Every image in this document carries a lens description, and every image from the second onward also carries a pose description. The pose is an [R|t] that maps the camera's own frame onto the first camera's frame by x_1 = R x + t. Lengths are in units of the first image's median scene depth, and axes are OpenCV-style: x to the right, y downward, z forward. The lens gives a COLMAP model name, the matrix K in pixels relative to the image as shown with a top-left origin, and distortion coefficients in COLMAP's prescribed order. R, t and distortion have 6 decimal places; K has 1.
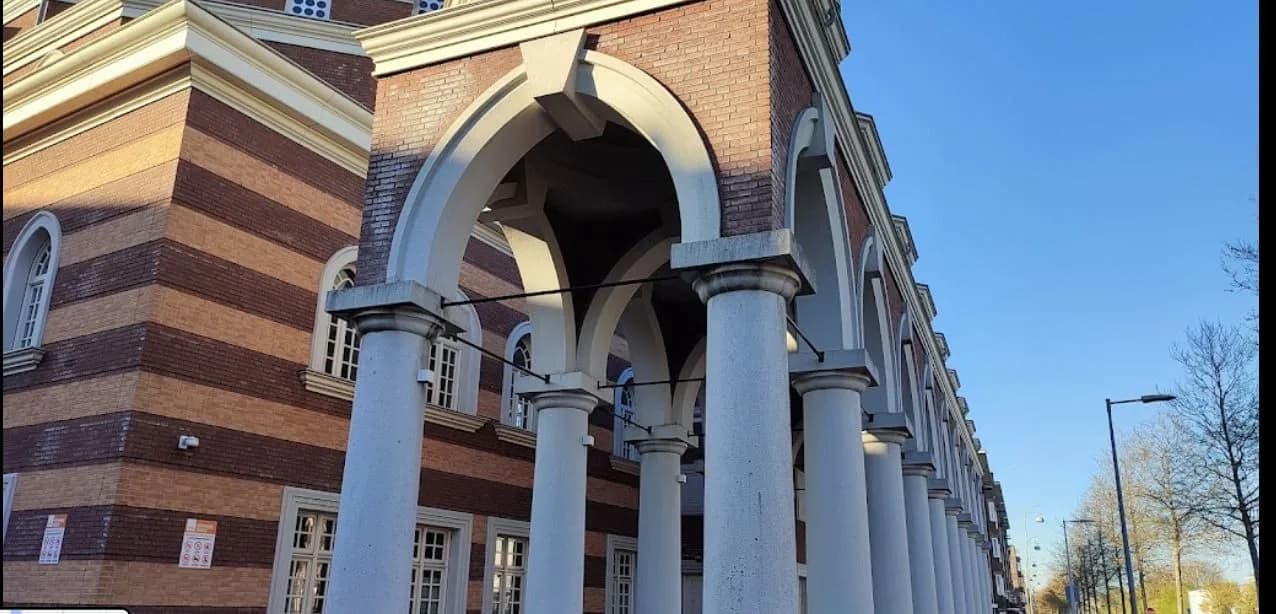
lens RADIAL K [[898.8, 0, 638.0], [0, 898.8, 307.0], [0, 0, 1]] dist [0.002595, -0.000462]
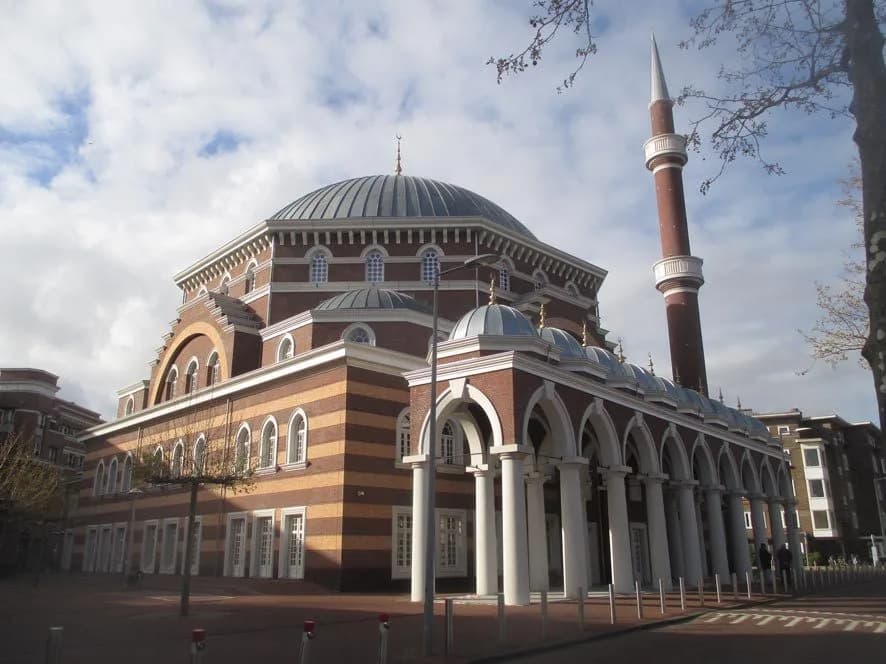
lens RADIAL K [[726.6, 0, 443.0], [0, 726.6, 332.0], [0, 0, 1]] dist [0.002321, 0.001667]
pose [[0.961532, -0.099275, -0.256125, 0.401121], [0.103390, 0.994637, 0.002619, -0.341198], [0.254491, -0.028999, 0.966640, -1.165879]]
